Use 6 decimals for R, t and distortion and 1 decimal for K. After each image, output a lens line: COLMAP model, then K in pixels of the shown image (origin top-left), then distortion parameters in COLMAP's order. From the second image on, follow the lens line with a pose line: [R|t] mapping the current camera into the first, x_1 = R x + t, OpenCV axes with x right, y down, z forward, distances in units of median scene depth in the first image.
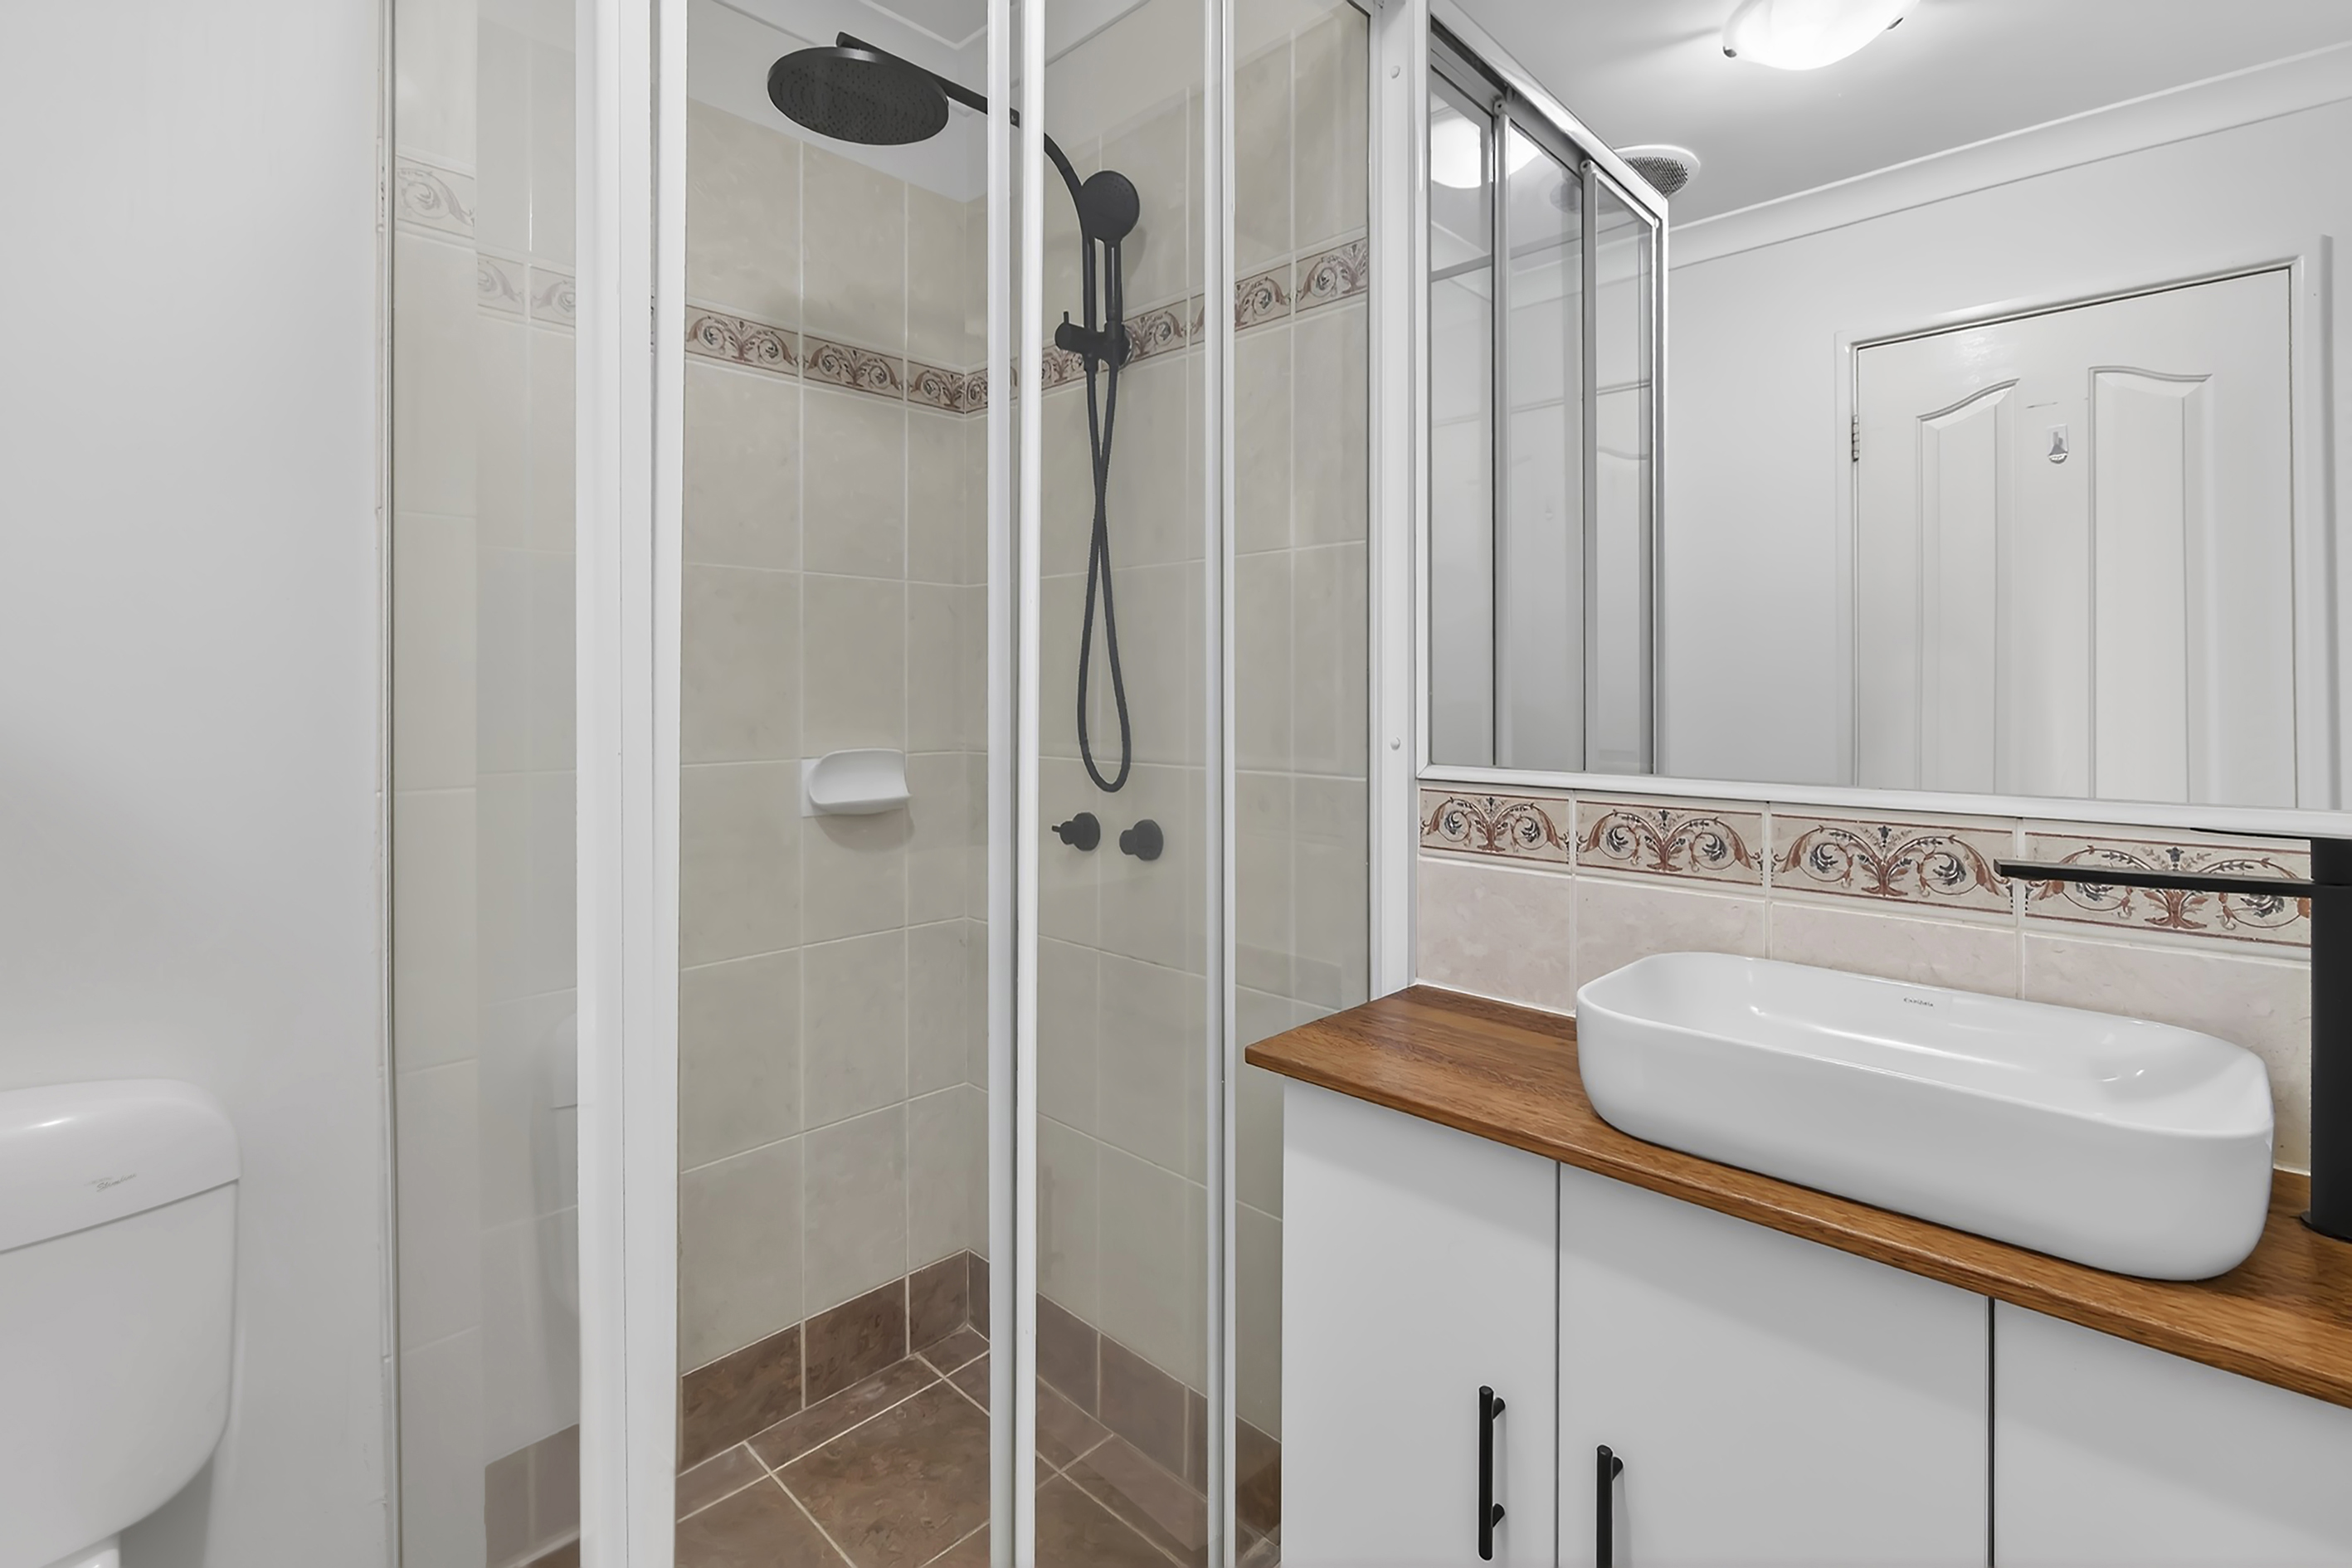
lens RADIAL K [[1043.5, 0, 1142.3], [0, 1043.5, 698.2], [0, 0, 1]] dist [-0.004319, -0.001090]
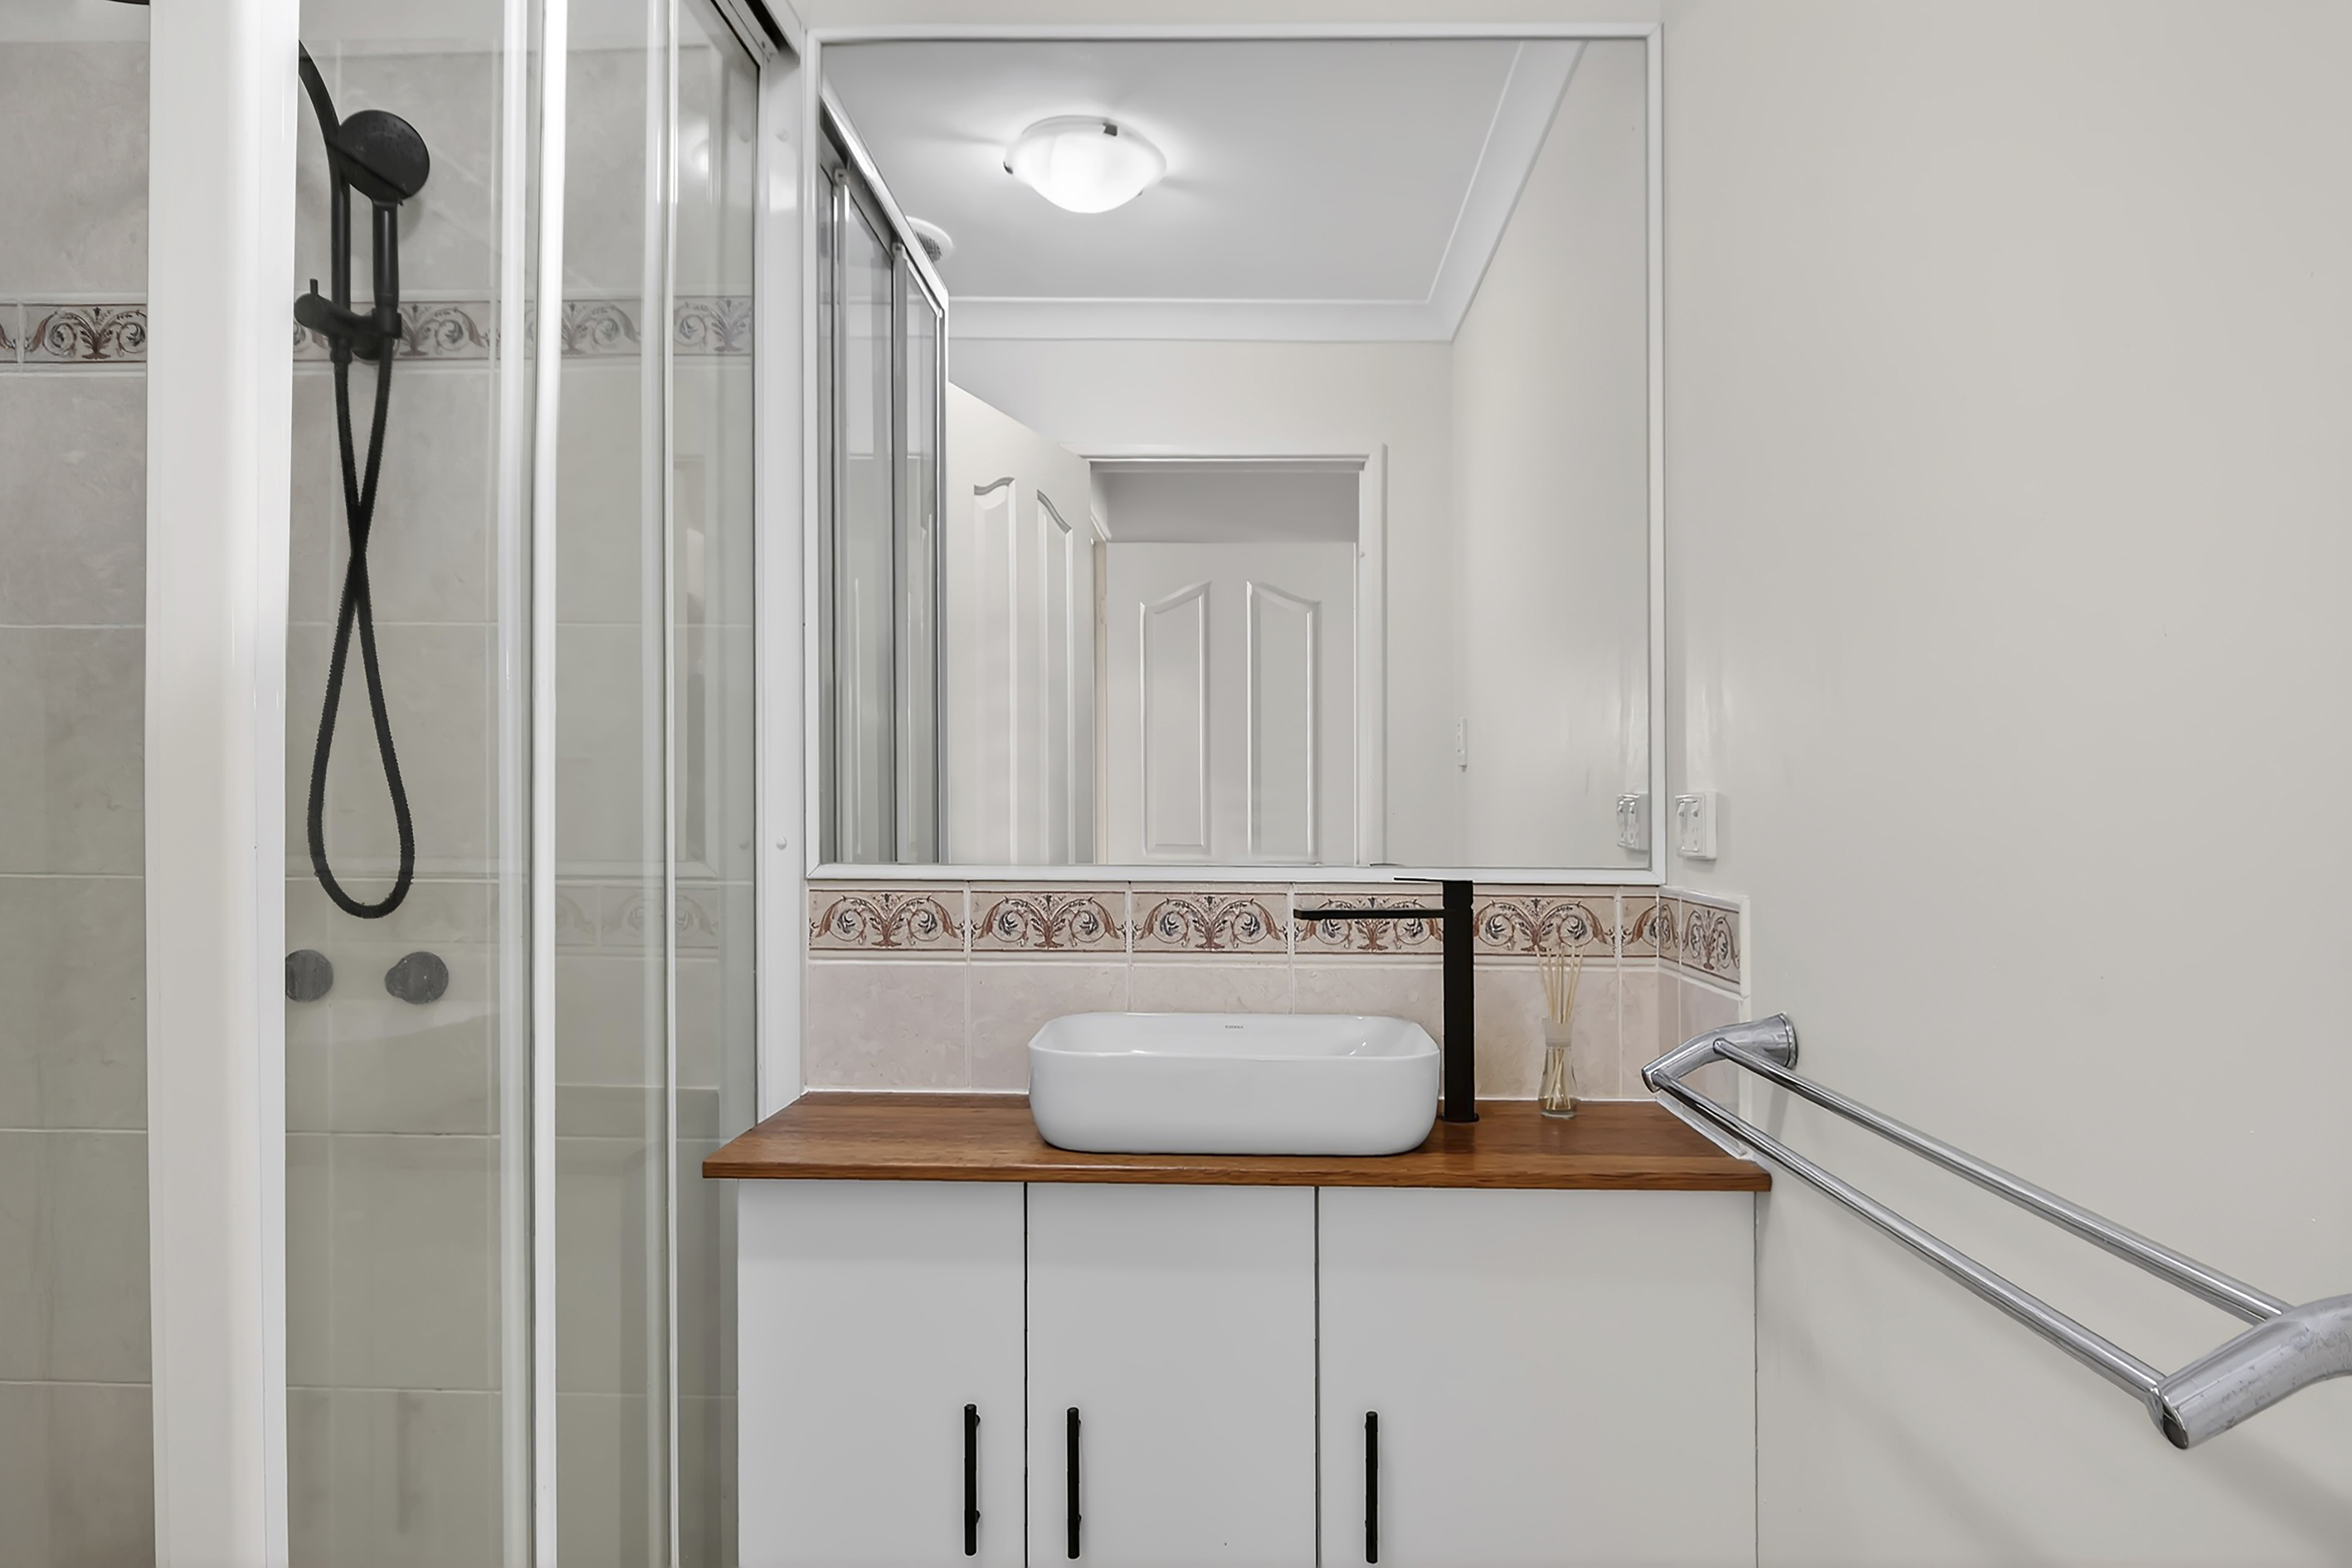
lens RADIAL K [[1432.1, 0, 1179.9], [0, 1432.1, 792.0], [0, 0, 1]] dist [-0.054196, -0.004645]
pose [[0.732718, 0.006612, 0.680501, -0.422107], [-0.000560, 0.999958, -0.009112, 0.010001], [-0.680533, 0.006295, 0.732691, -0.218522]]
